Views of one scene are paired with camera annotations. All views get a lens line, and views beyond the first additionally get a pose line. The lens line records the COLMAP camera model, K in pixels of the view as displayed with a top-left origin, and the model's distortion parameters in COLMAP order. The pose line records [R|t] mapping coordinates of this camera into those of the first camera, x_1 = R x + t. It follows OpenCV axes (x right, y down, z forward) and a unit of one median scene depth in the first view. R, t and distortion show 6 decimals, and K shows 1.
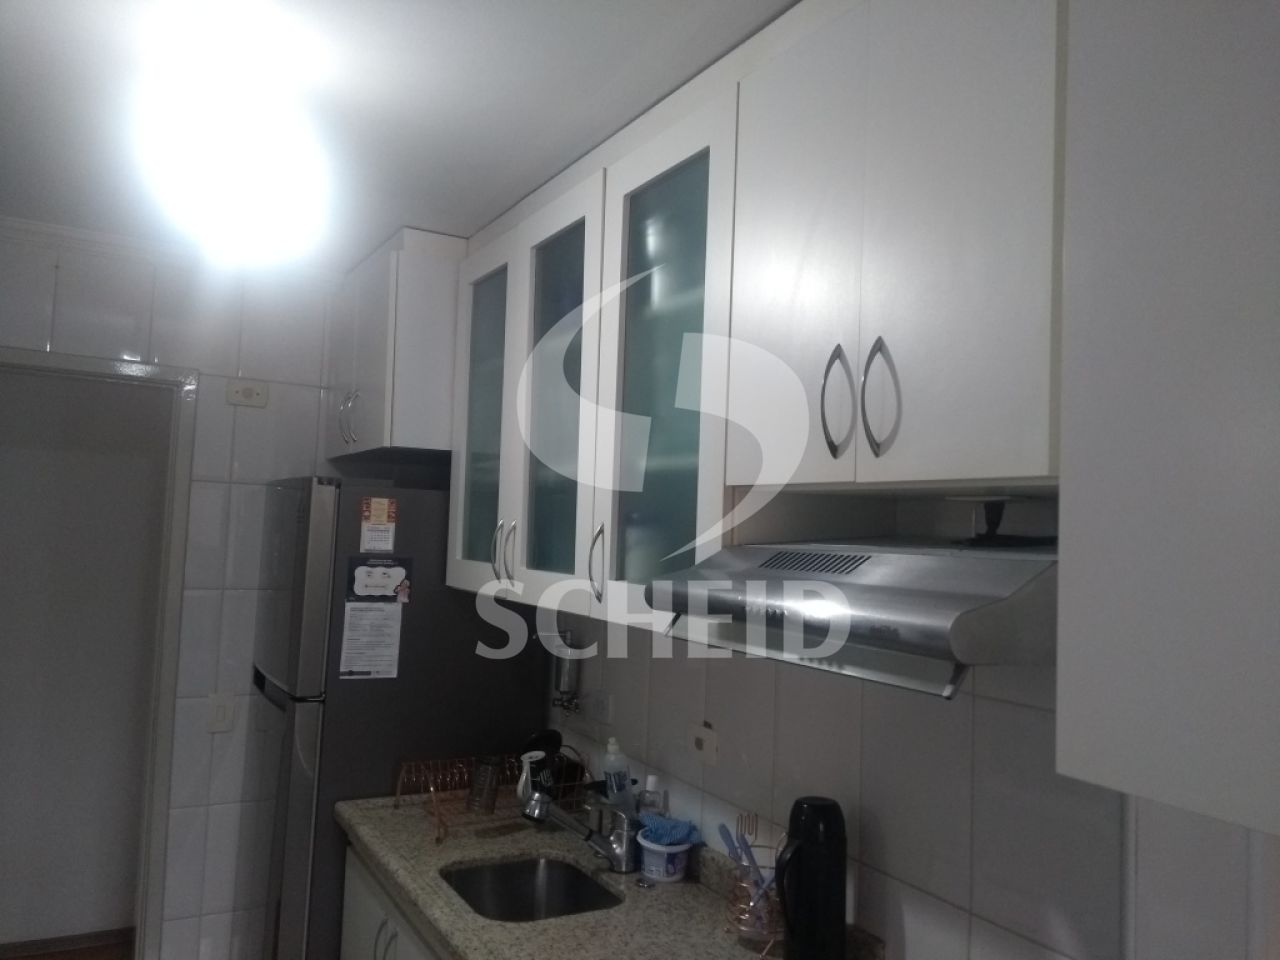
lens RADIAL K [[979.5, 0, 640.0], [0, 979.5, 480.0], [0, 0, 1]] dist [0.069820, -0.109243]
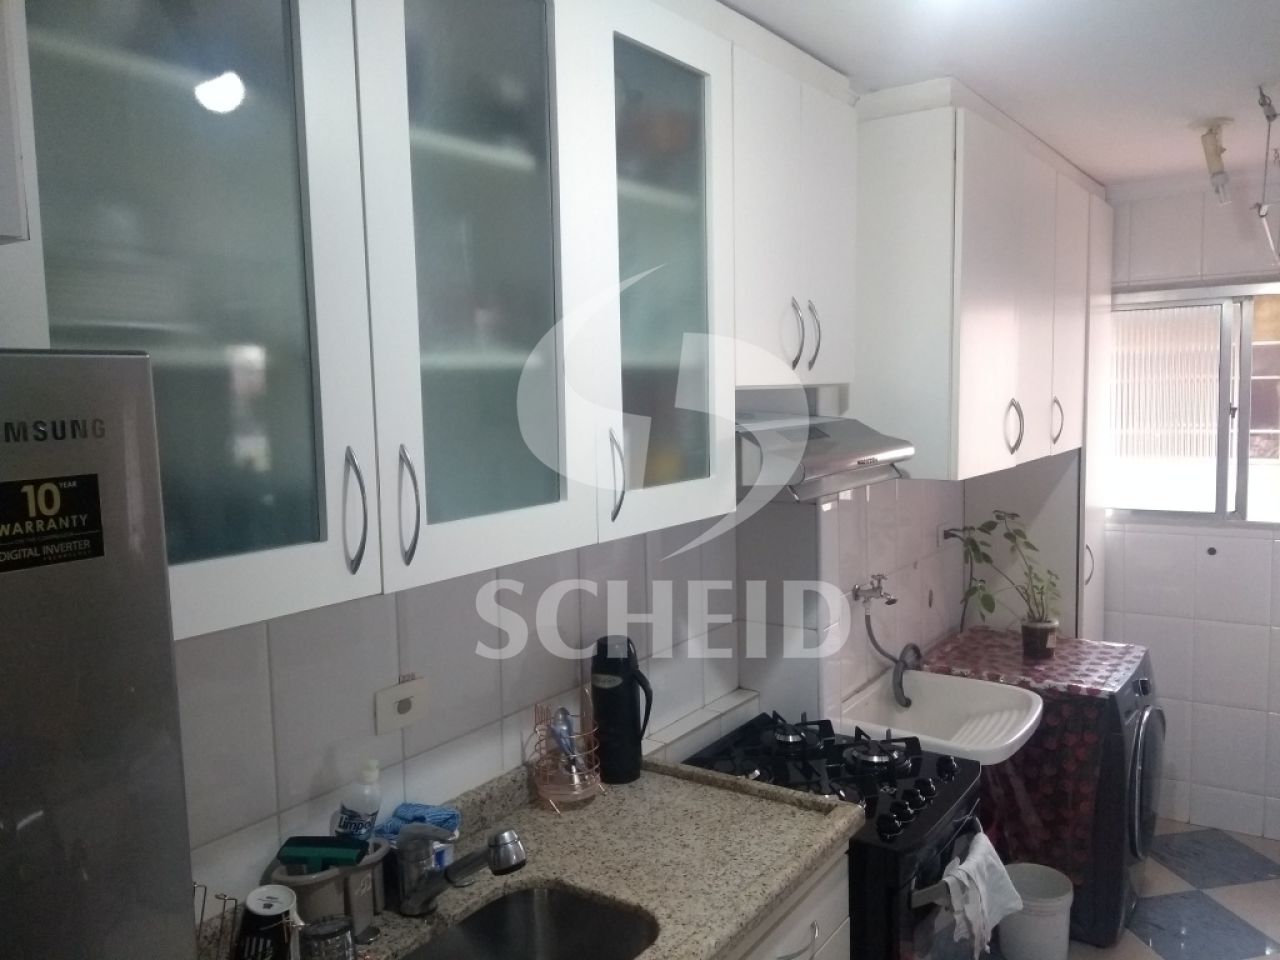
lens RADIAL K [[979.5, 0, 640.0], [0, 979.5, 480.0], [0, 0, 1]] dist [0.069820, -0.109243]
pose [[-0.422826, -0.109902, 0.899522, -0.691230], [-0.035616, 0.993867, 0.104687, -0.000376], [-0.905511, 0.012227, -0.424147, 1.131733]]
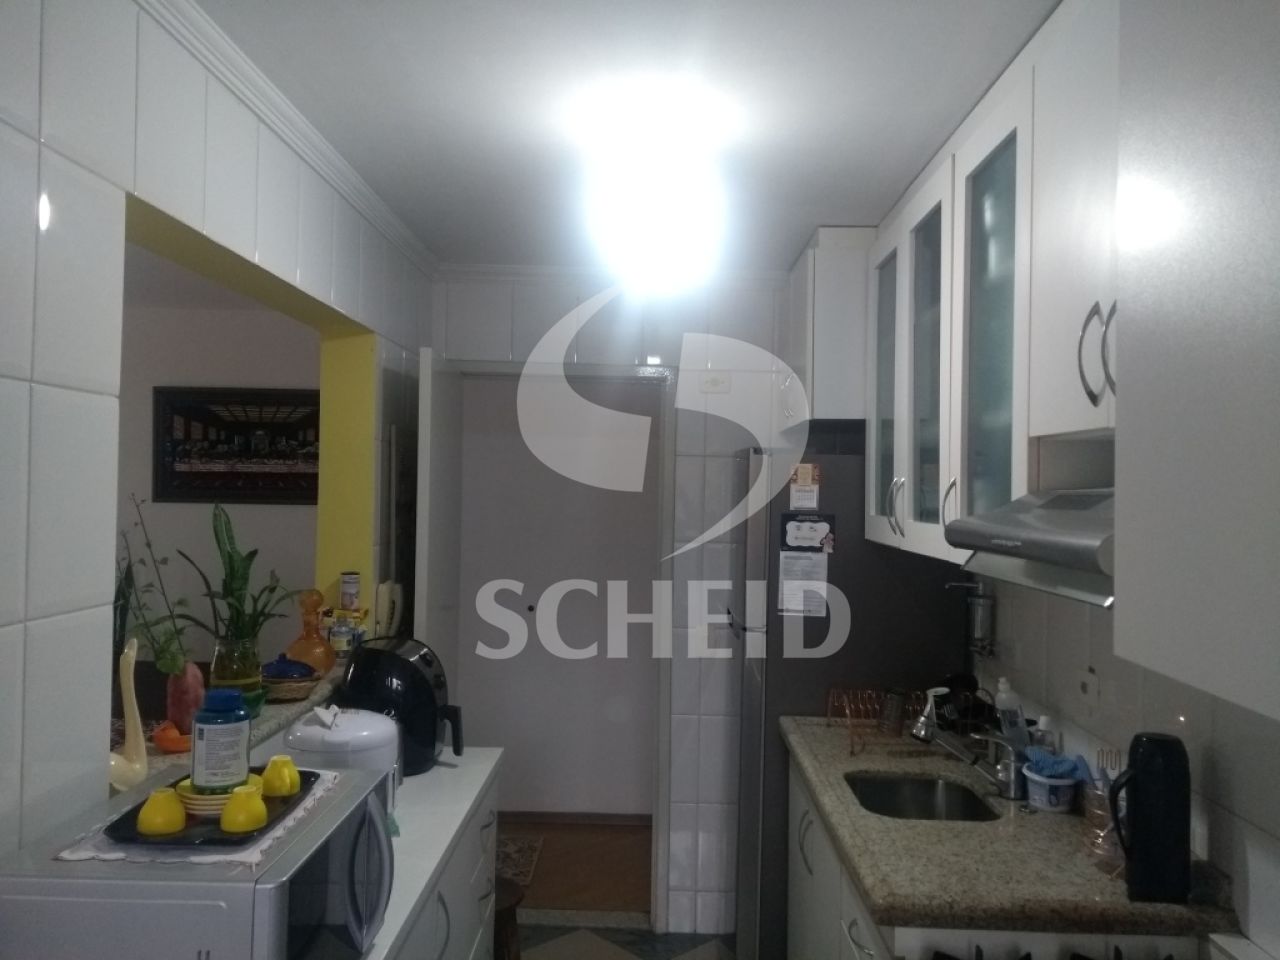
lens RADIAL K [[979.5, 0, 640.0], [0, 979.5, 480.0], [0, 0, 1]] dist [0.069820, -0.109243]
pose [[0.858352, -0.029499, -0.512212, 0.193574], [0.044321, 0.998877, 0.016745, 0.011258], [0.511143, -0.037075, 0.858695, -0.123285]]
